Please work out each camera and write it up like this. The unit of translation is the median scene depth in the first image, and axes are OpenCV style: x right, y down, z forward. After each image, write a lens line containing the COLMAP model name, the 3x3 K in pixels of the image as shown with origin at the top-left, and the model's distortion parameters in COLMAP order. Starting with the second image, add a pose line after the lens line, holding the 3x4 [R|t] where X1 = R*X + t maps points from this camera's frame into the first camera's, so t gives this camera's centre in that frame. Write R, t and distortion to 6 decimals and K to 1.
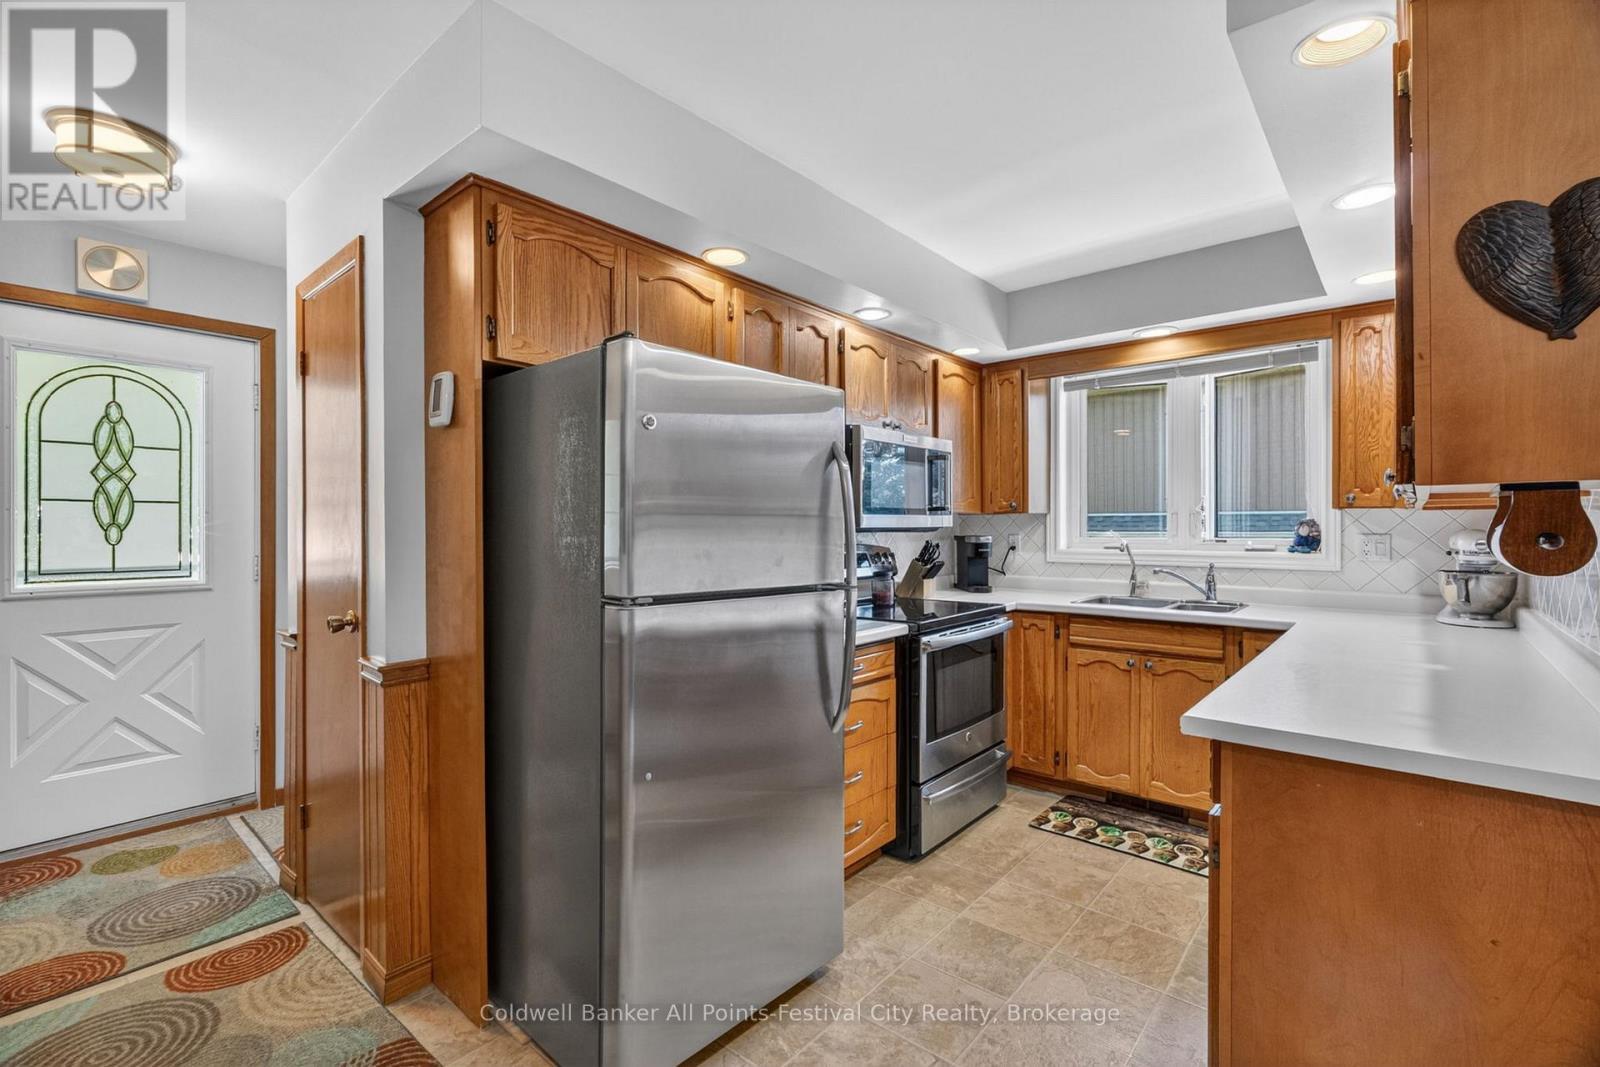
lens RADIAL K [[717.6, 0, 798.3], [0, 717.6, 536.5], [0, 0, 1]] dist [-0.008431, 0.007741]
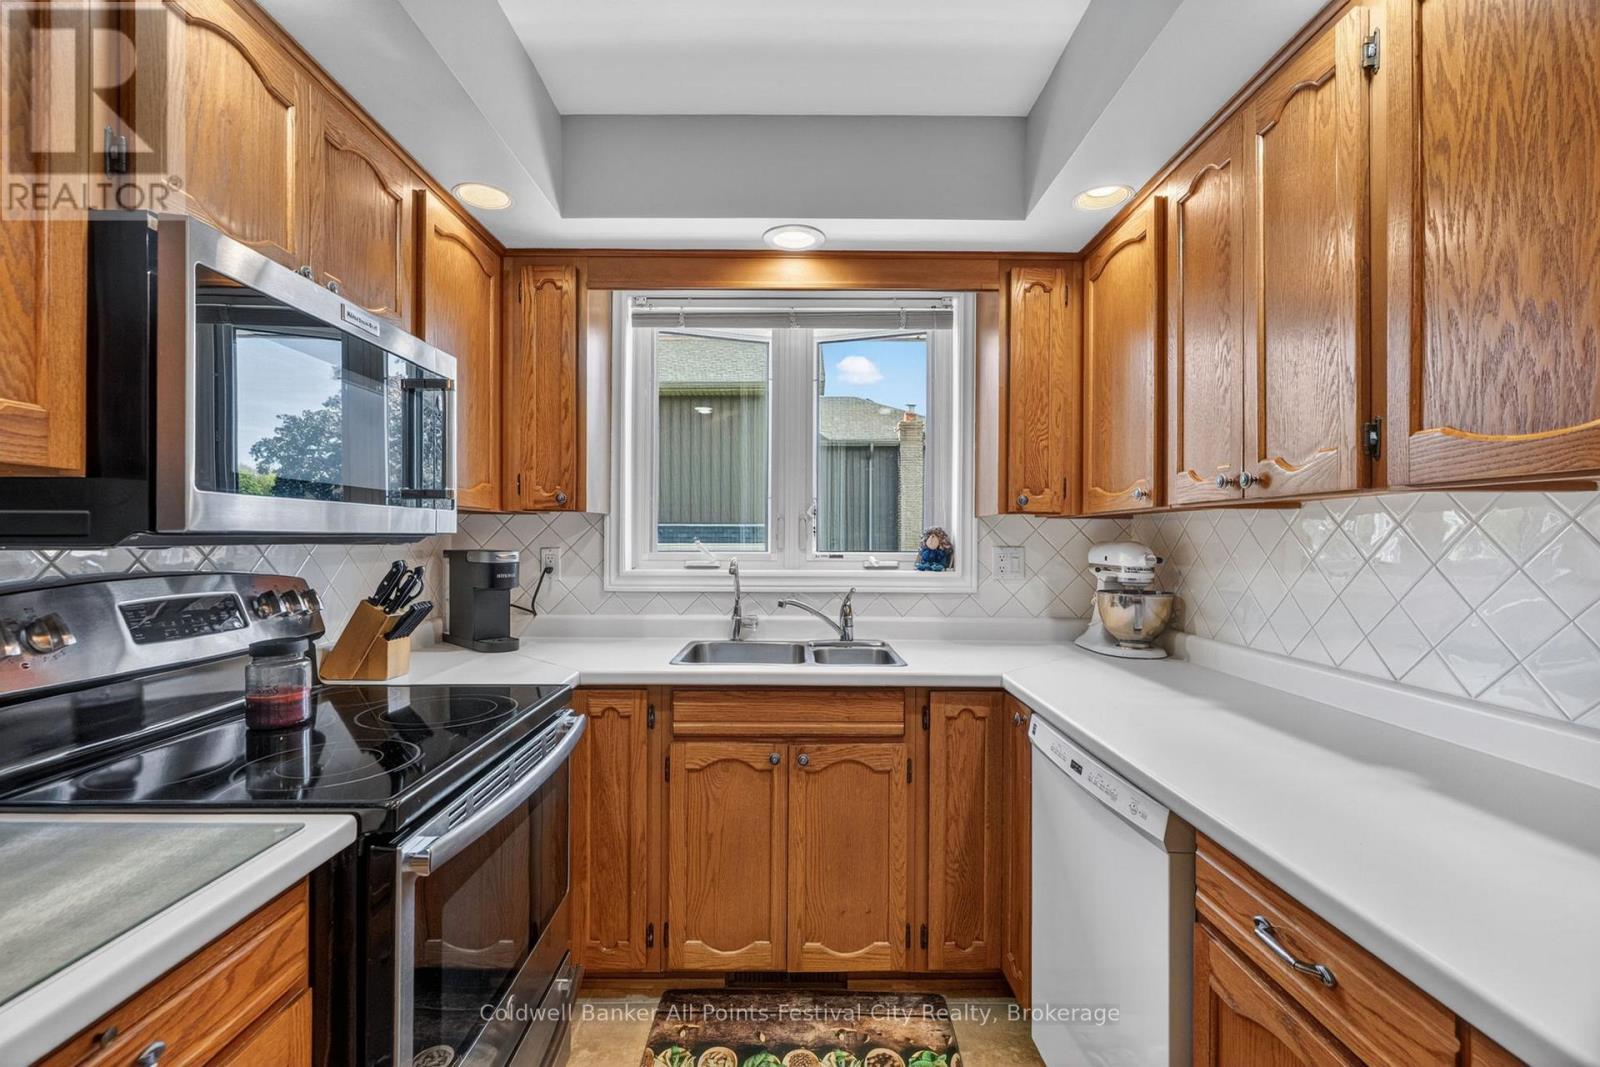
lens RADIAL K [[717.6, 0, 798.3], [0, 717.6, 536.5], [0, 0, 1]] dist [-0.008431, 0.007741]
pose [[0.752414, 0.006757, 0.658656, 0.069252], [0.002356, 0.999913, -0.012949, -0.004785], [-0.658687, 0.011295, 0.752333, 0.486082]]
